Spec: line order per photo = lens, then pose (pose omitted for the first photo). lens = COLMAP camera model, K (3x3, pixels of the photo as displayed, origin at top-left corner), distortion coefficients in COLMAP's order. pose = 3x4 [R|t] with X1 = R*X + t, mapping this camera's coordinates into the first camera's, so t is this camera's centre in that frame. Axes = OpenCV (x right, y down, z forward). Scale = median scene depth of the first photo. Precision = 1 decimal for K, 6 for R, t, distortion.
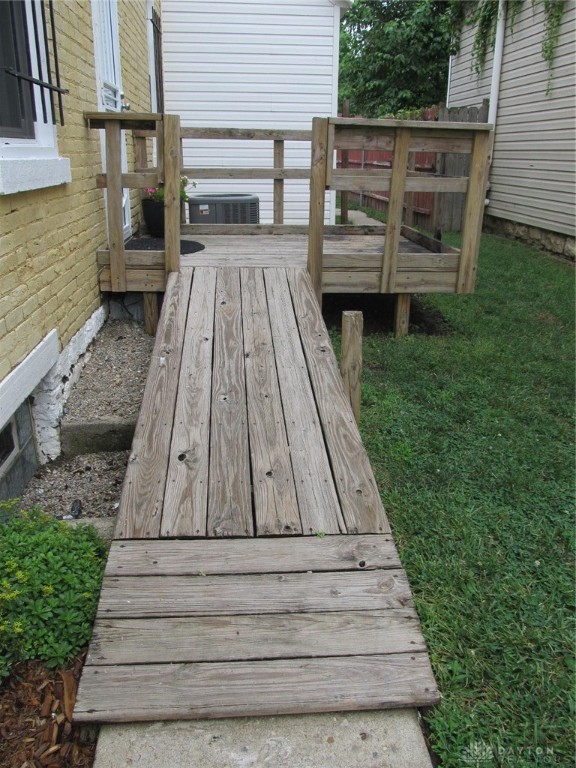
lens RADIAL K [[632.3, 0, 288.0], [0, 632.3, 384.0], [0, 0, 1]] dist [-0.071074, 0.040249]
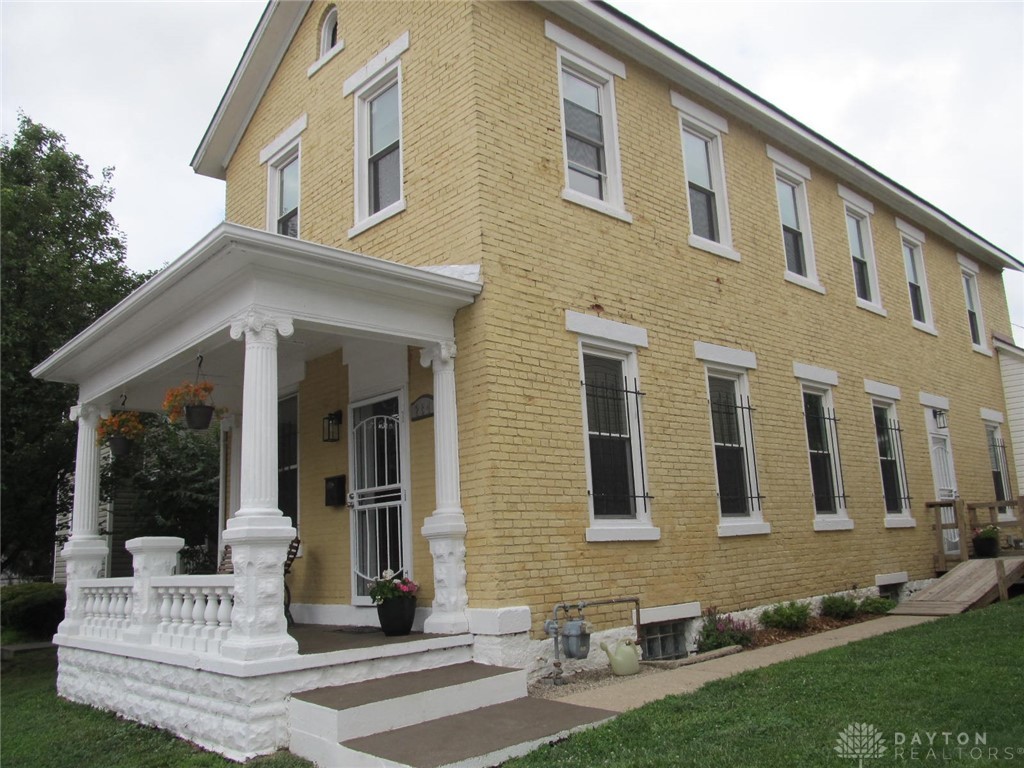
lens RADIAL K [[843.1, 0, 512.0], [0, 843.1, 384.0], [0, 0, 1]] dist [-0.071074, 0.040249]
pose [[0.617026, -0.196916, -0.761908, 1.386033], [-0.225980, 0.883071, -0.411239, 0.980169], [0.753799, 0.425921, 0.500379, -2.341531]]
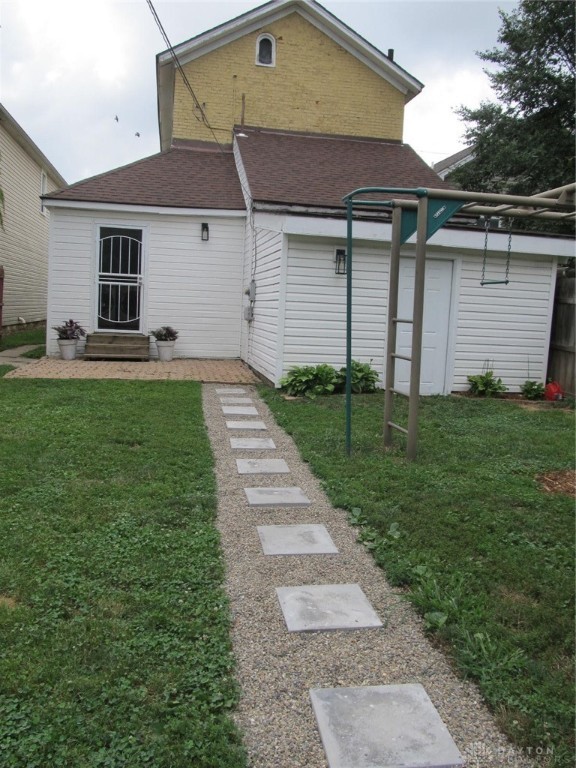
lens RADIAL K [[632.3, 0, 288.0], [0, 632.3, 384.0], [0, 0, 1]] dist [-0.071074, 0.040249]
pose [[0.992753, 0.020668, 0.118379, -0.058886], [0.007797, 0.971944, -0.235083, 1.658171], [-0.119917, 0.234302, 0.964740, -4.353451]]
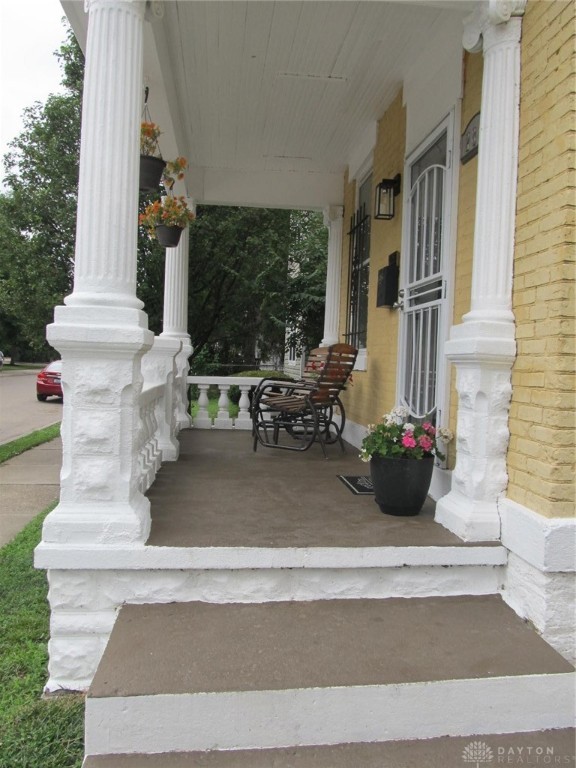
lens RADIAL K [[632.3, 0, 288.0], [0, 632.3, 384.0], [0, 0, 1]] dist [-0.071074, 0.040249]
pose [[0.029938, 0.029843, -0.999106, 0.536678], [-0.387487, 0.921738, 0.015921, 0.639329], [0.921389, 0.386664, 0.039159, -1.589379]]
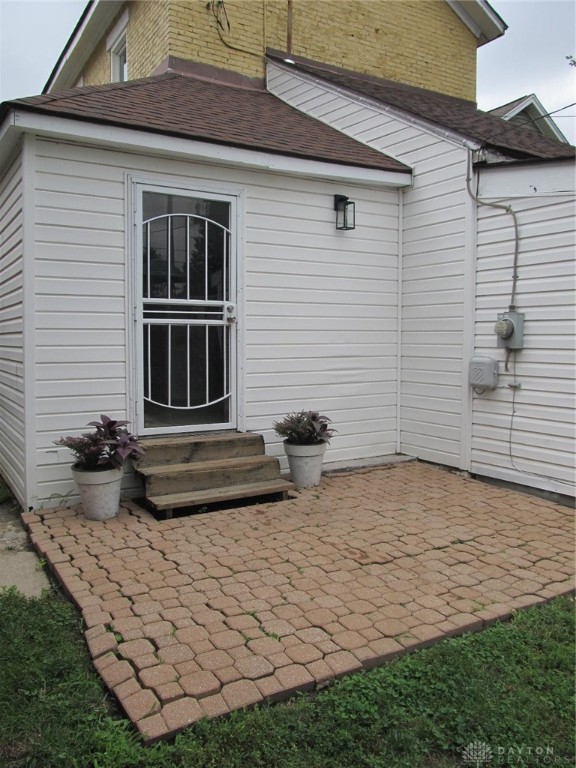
lens RADIAL K [[632.3, 0, 288.0], [0, 632.3, 384.0], [0, 0, 1]] dist [-0.071074, 0.040249]
pose [[0.894124, -0.042774, 0.445773, -0.947029], [0.166334, 0.955937, -0.241903, 0.942870], [-0.415784, 0.290438, 0.861841, -2.623013]]
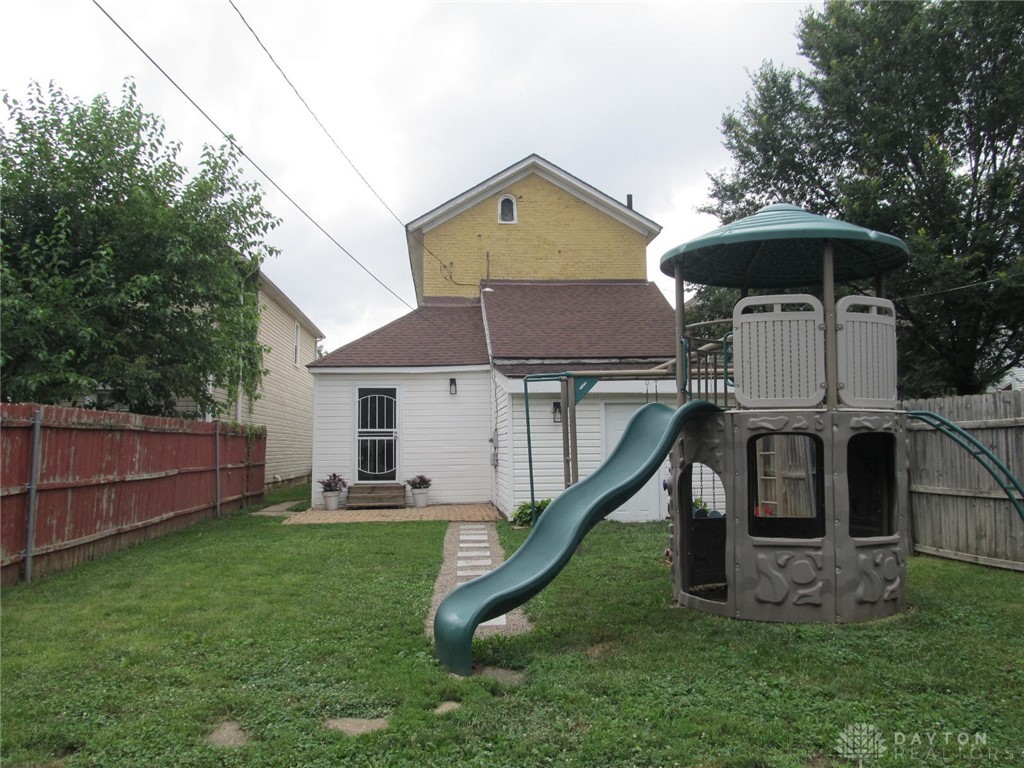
lens RADIAL K [[843.1, 0, 512.0], [0, 843.1, 384.0], [0, 0, 1]] dist [-0.071074, 0.040249]
pose [[0.999628, -0.021893, 0.016289, 0.130666], [0.026731, 0.905599, -0.423292, 2.110547], [-0.005484, 0.423570, 0.905847, -5.600183]]
